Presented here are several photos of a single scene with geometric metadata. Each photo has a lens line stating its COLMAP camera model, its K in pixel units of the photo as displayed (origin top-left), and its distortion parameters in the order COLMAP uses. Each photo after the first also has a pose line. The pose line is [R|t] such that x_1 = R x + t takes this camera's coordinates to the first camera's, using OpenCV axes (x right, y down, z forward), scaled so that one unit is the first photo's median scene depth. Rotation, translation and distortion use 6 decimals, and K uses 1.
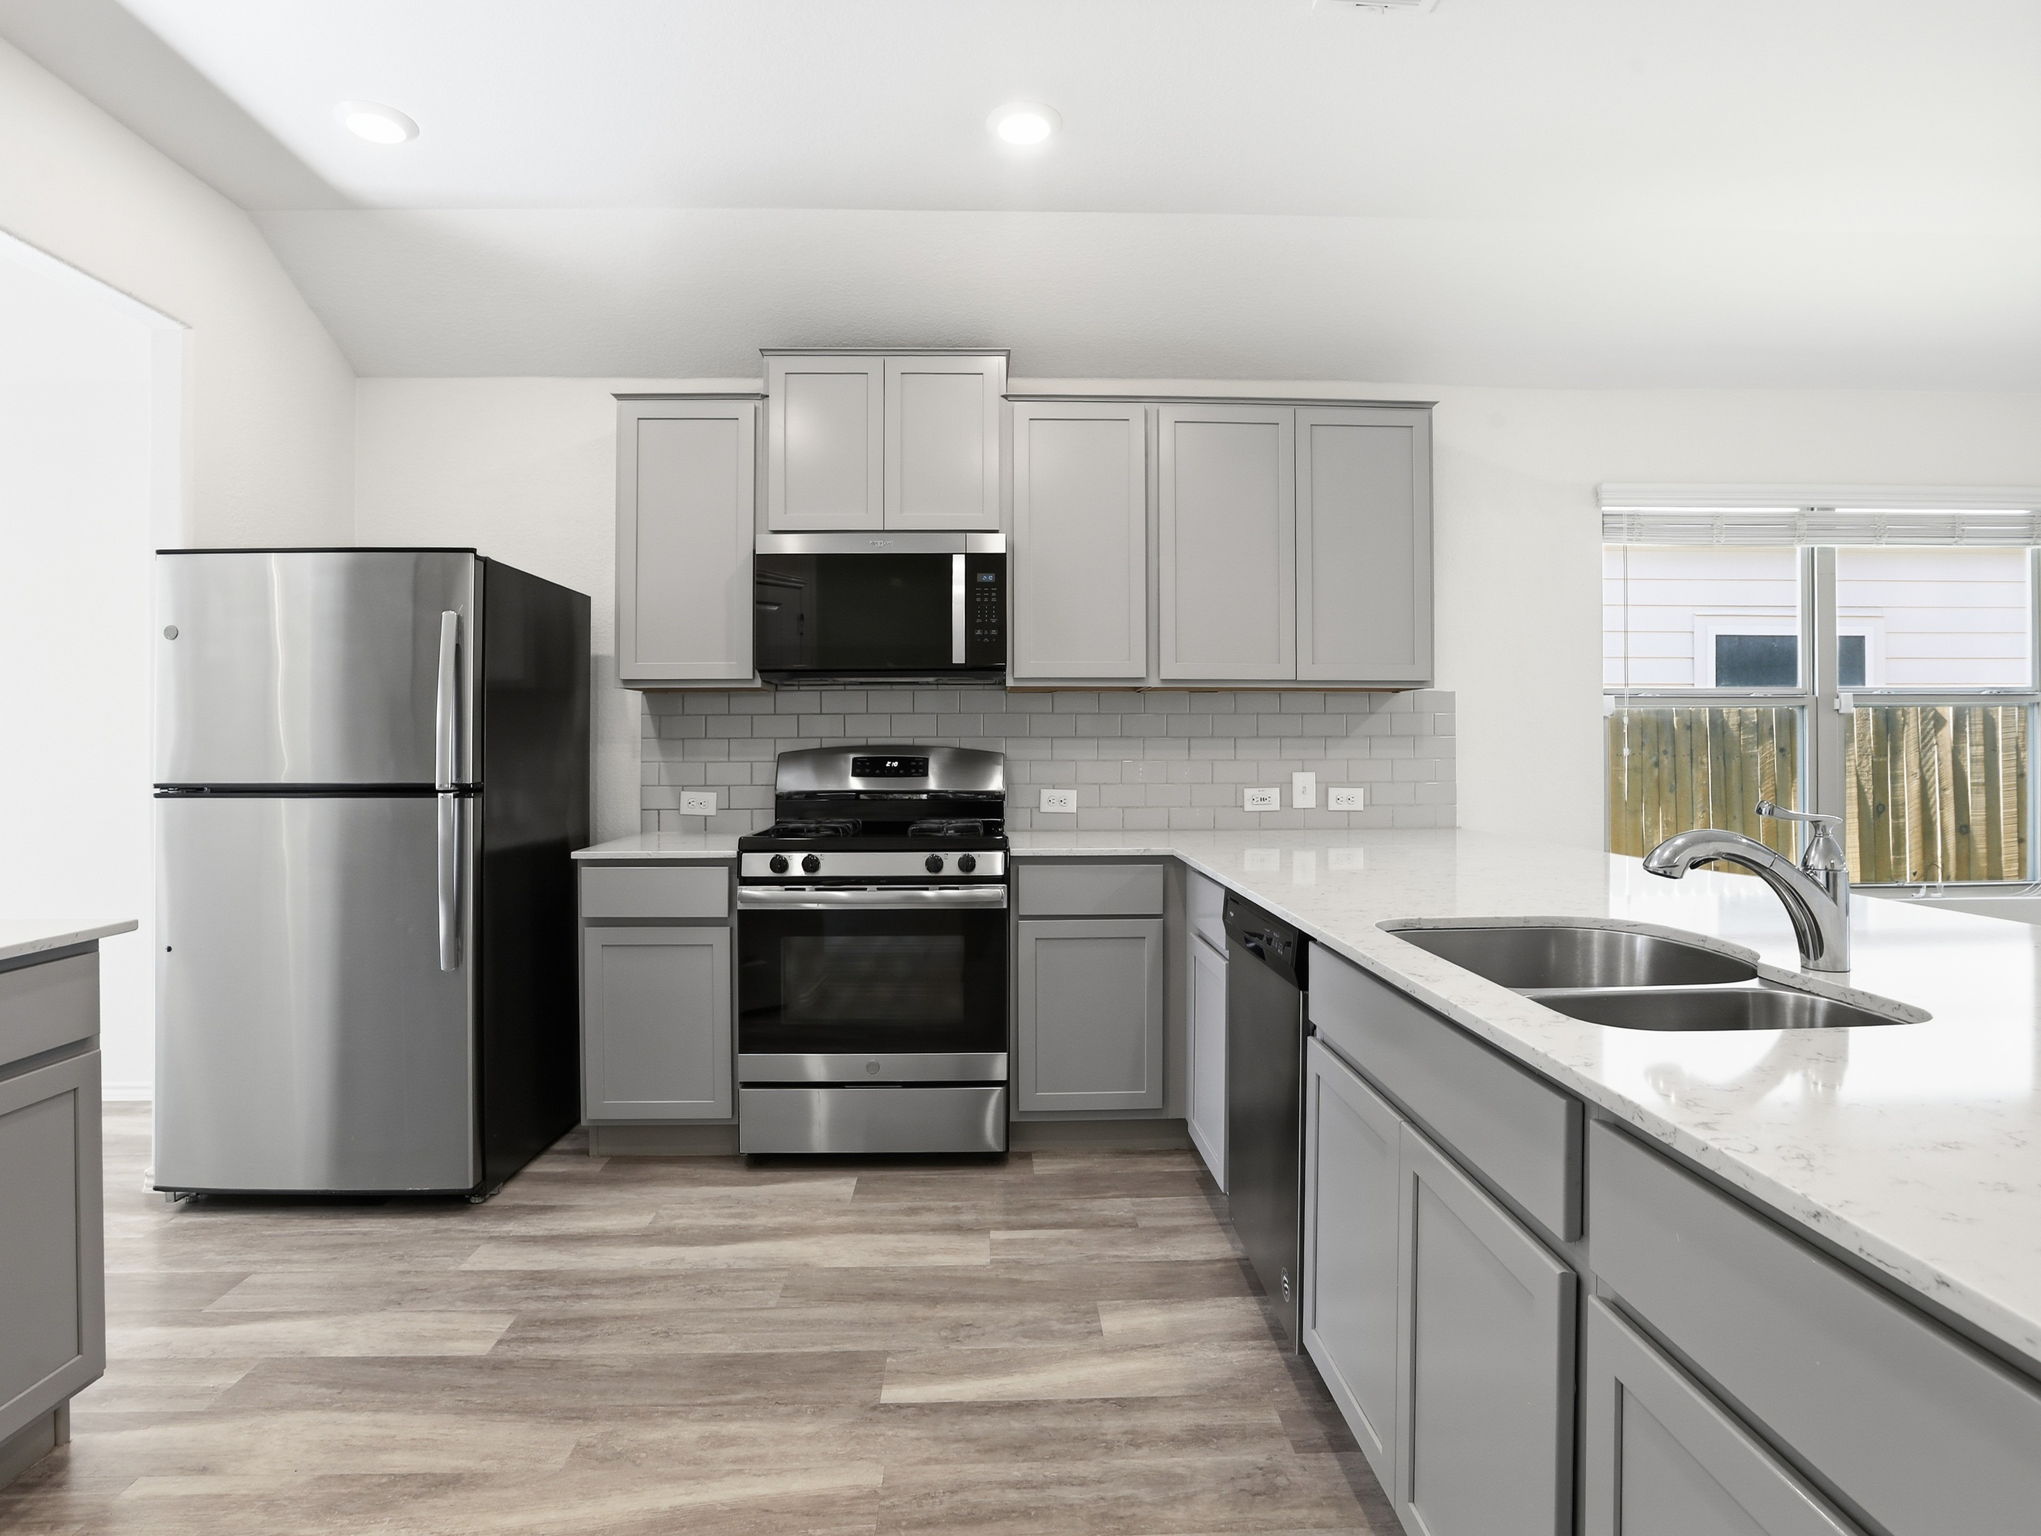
lens RADIAL K [[1071.1, 0, 1028.0], [0, 1071.1, 725.4], [0, 0, 1]] dist [-0.079470, 0.000447]
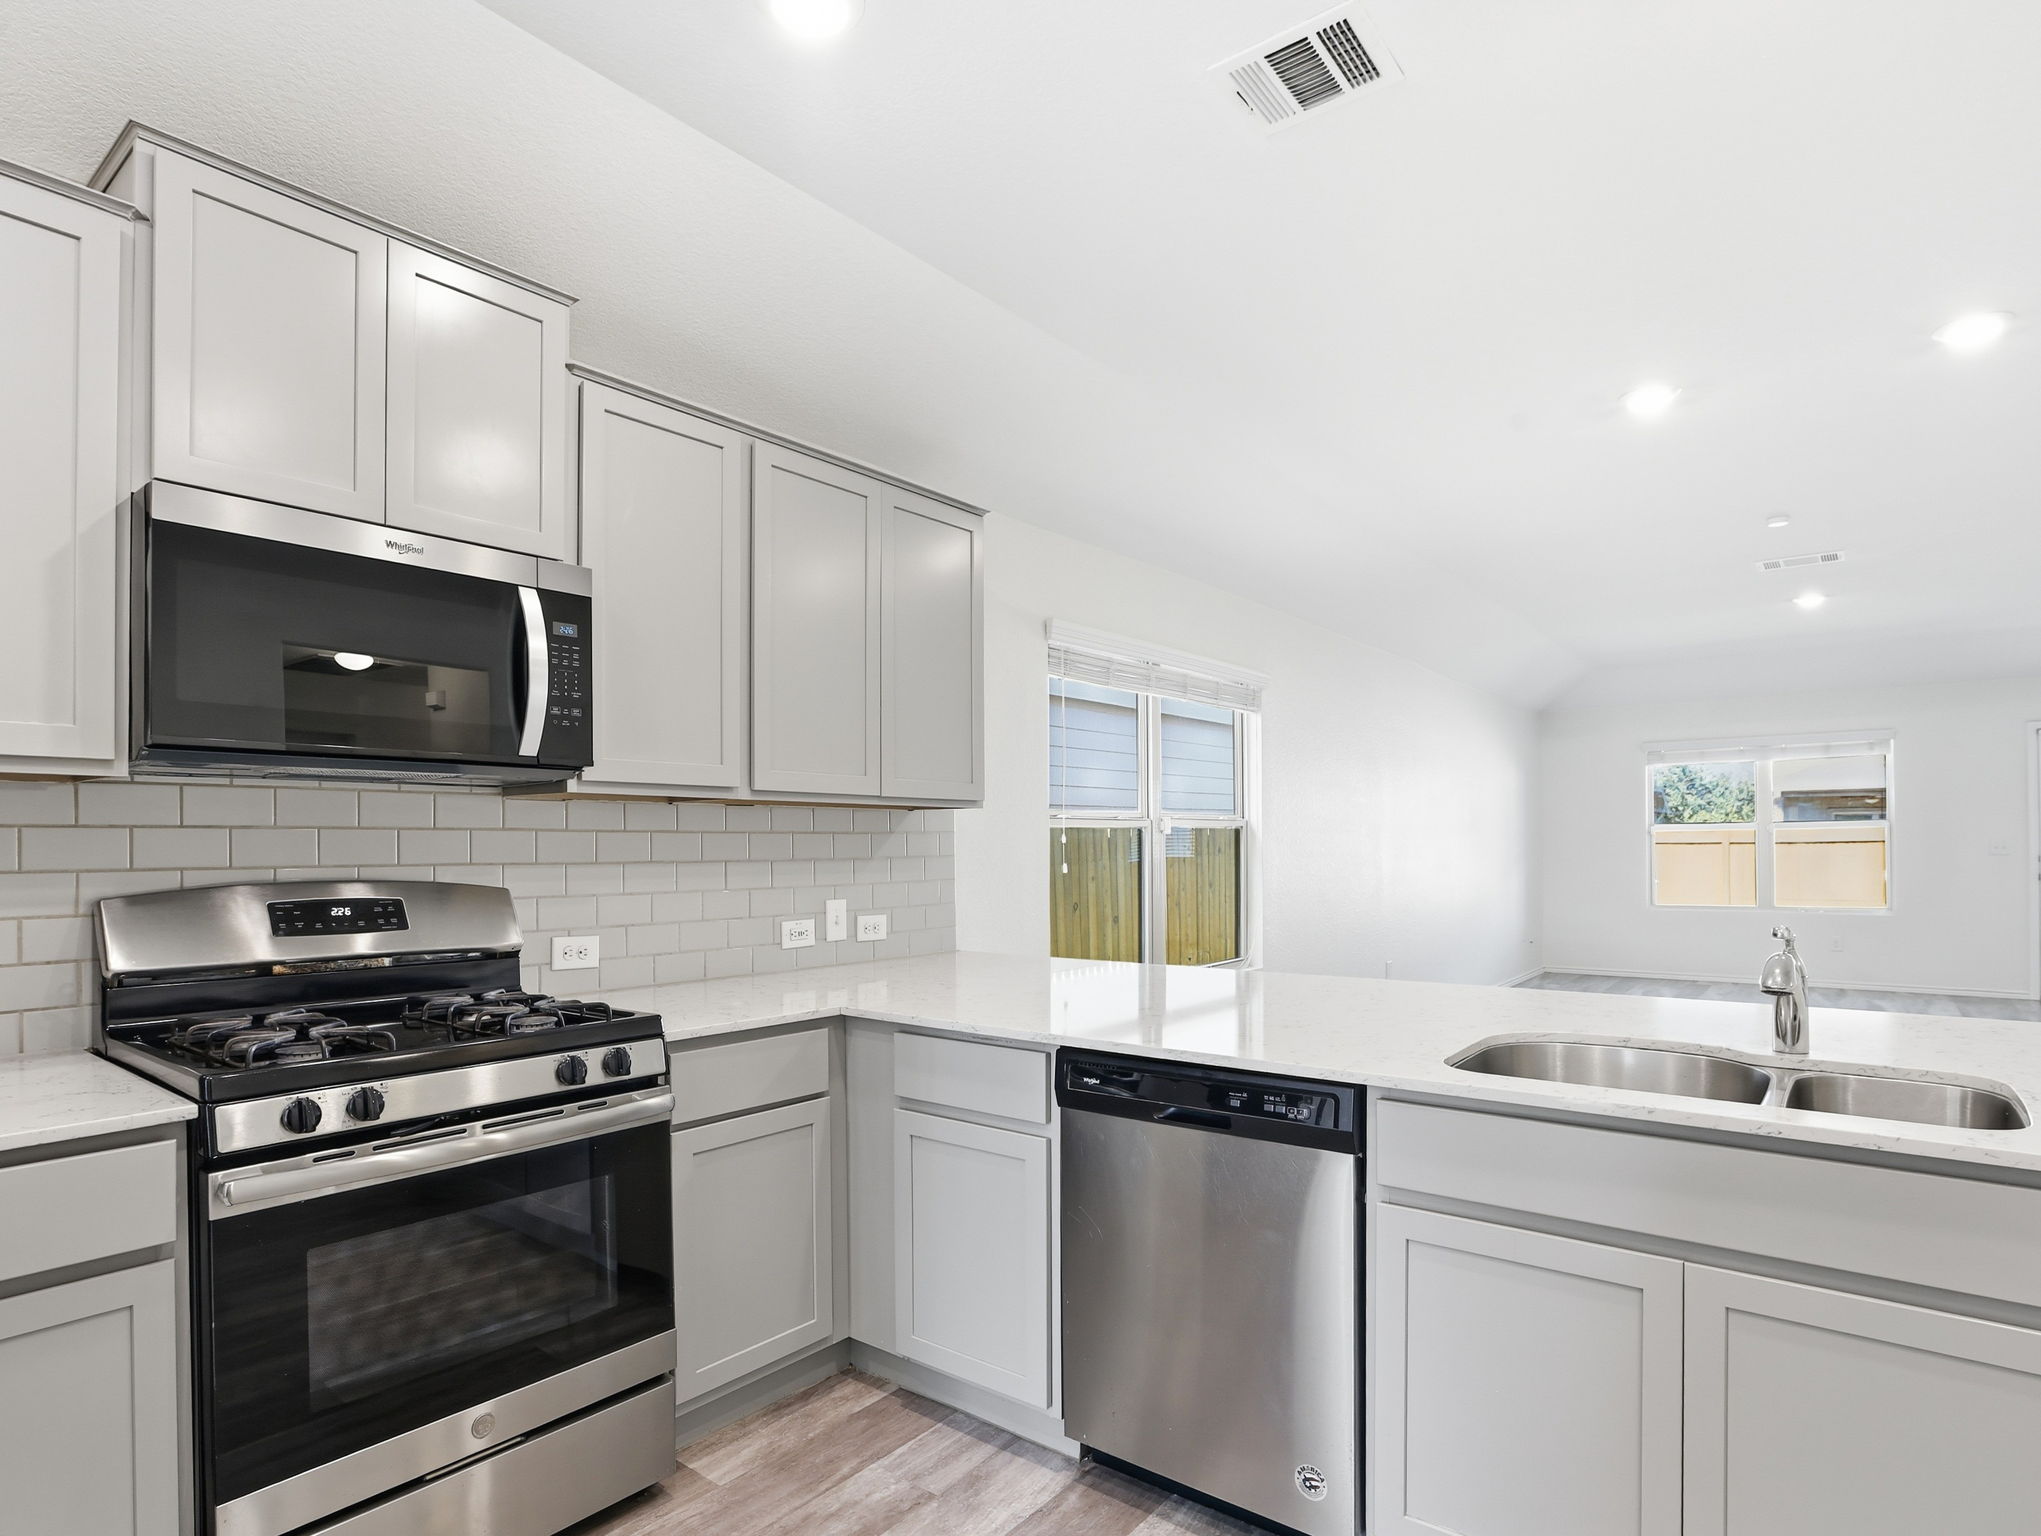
lens RADIAL K [[1088.9, 0, 1008.0], [0, 1088.9, 835.1], [0, 0, 1]] dist [-0.045631, 0.001827]
pose [[0.654739, 0.005838, 0.755832, -0.367359], [-0.010824, 0.999940, 0.001653, -0.013595], [-0.755778, -0.009263, 0.654763, 0.346808]]
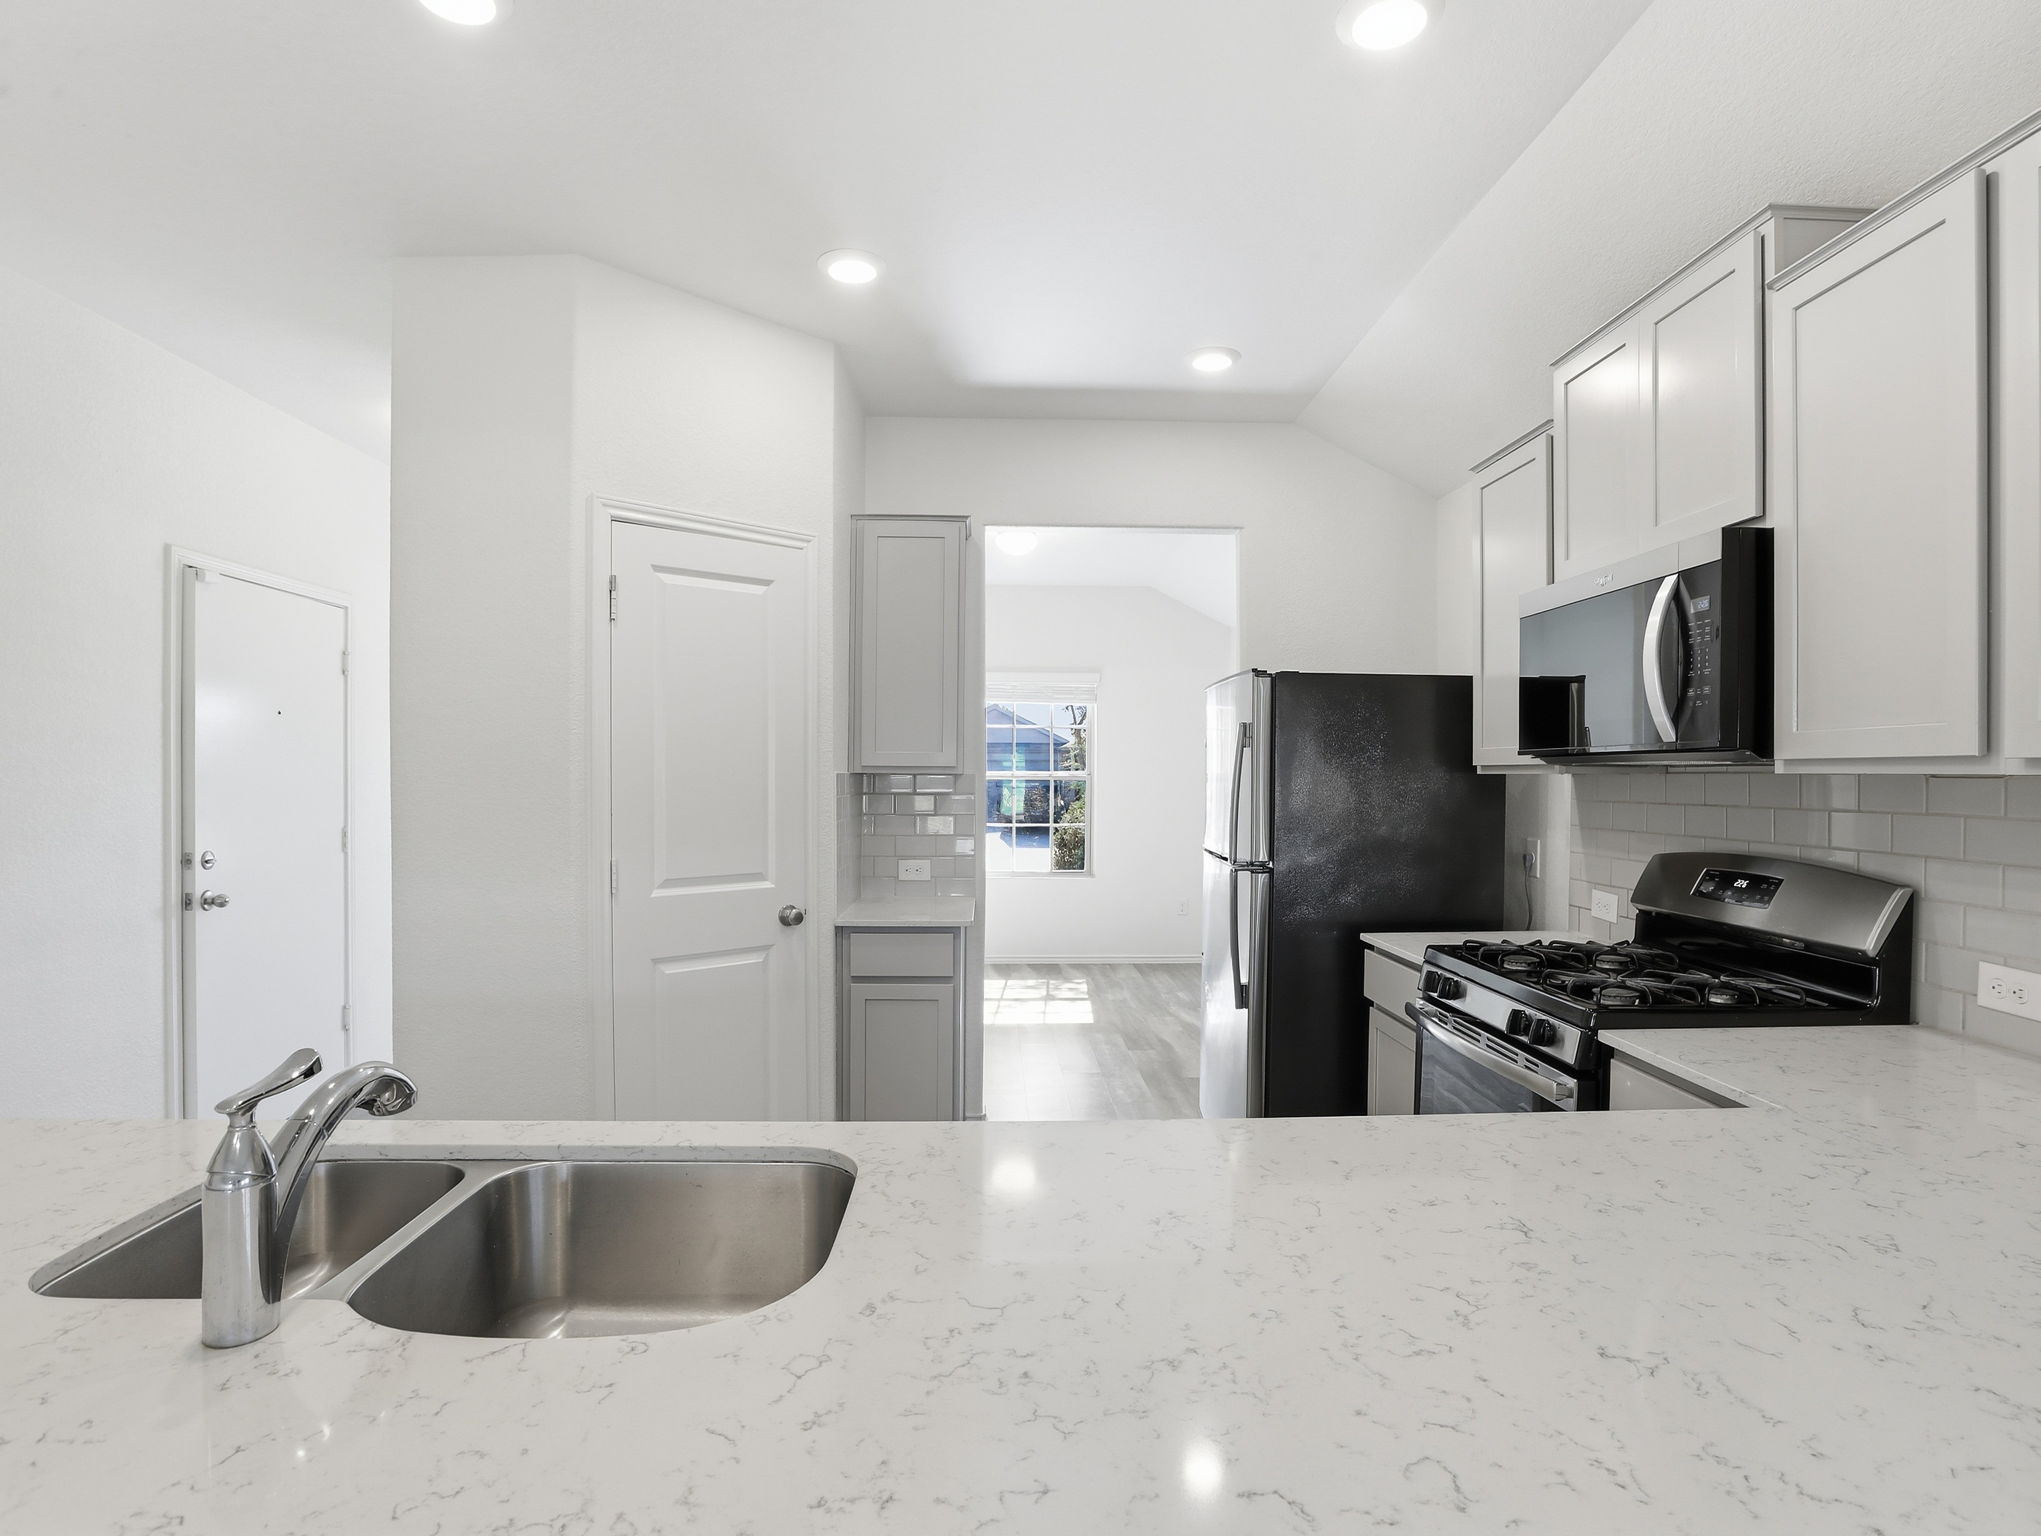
lens RADIAL K [[1063.6, 0, 1007.3], [0, 1063.6, 779.2], [0, 0, 1]] dist [-0.024077, 0.001402]
pose [[-0.018019, 0.008684, -0.999800, 0.593194], [0.013217, 0.999877, 0.008446, -0.045138], [0.999750, -0.013063, -0.018132, 0.597152]]
